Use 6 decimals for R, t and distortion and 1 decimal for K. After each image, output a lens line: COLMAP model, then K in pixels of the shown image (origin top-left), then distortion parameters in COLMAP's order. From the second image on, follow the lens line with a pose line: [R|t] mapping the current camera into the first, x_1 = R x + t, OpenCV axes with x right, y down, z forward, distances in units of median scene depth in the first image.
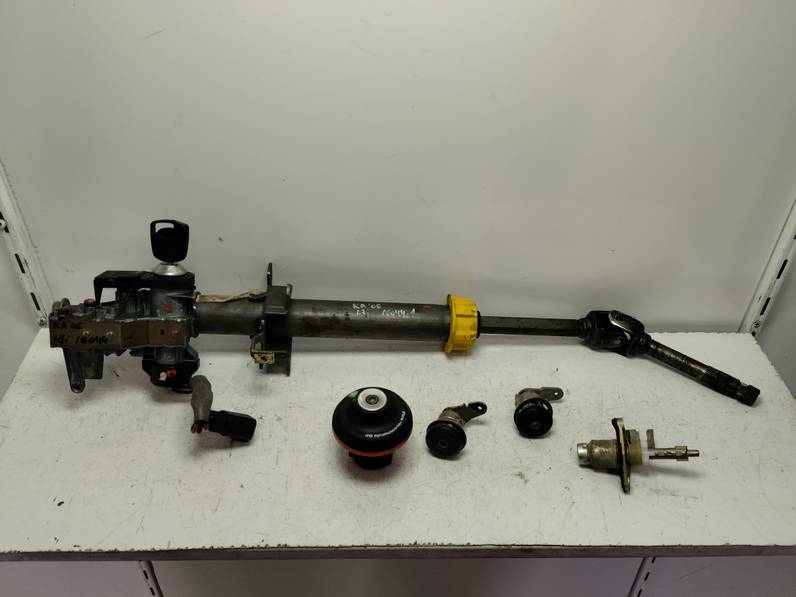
lens RADIAL K [[656.7, 0, 401.7], [0, 656.7, 294.9], [0, 0, 1]] dist [0.067646, -0.072415]
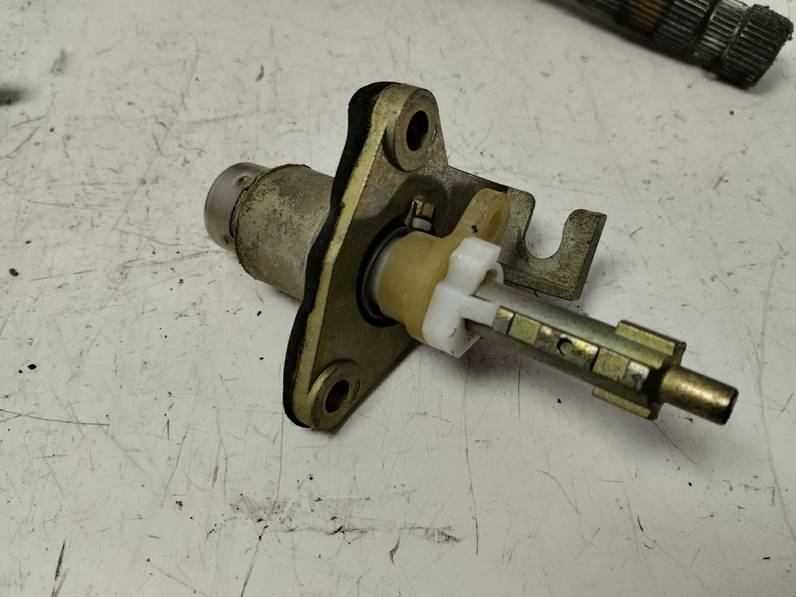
lens RADIAL K [[698.1, 0, 398.0], [0, 698.1, 298.5], [0, 0, 1]] dist [0.038685, -0.105315]
pose [[0.996549, -0.049889, 0.066342, 0.376161], [0.023111, 0.934392, 0.355496, 0.147019], [-0.079725, -0.352736, 0.932320, 0.749404]]
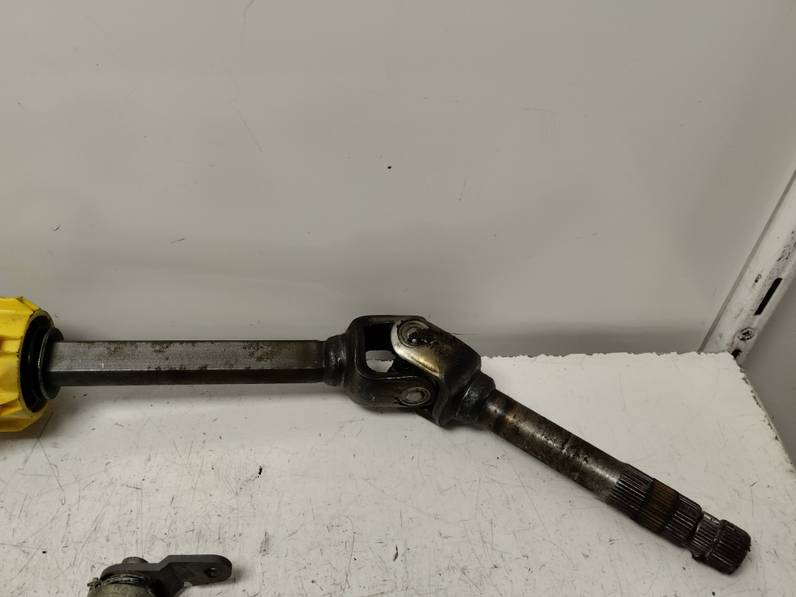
lens RADIAL K [[673.0, 0, 398.7], [0, 673.0, 293.7], [0, 0, 1]] dist [0.052505, -0.077216]
pose [[0.998891, -0.017055, 0.043888, 0.330612], [0.011683, 0.992720, 0.119878, -0.044962], [-0.045613, -0.119232, 0.991818, 0.658270]]
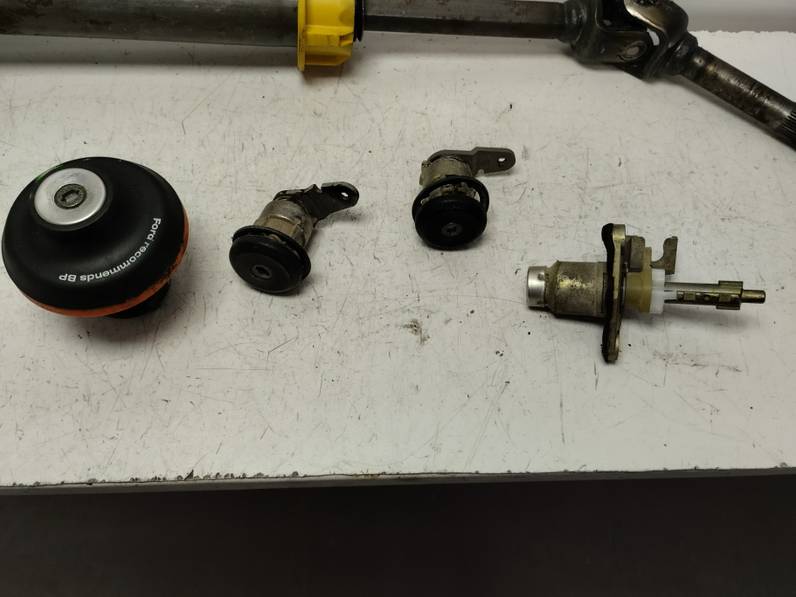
lens RADIAL K [[673.0, 0, 398.7], [0, 673.0, 293.7], [0, 0, 1]] dist [0.052505, -0.077216]
pose [[0.999218, -0.000857, 0.039525, 0.135675], [-0.016382, 0.900917, 0.433682, 0.016785], [-0.035981, -0.433991, 0.900199, 0.493396]]
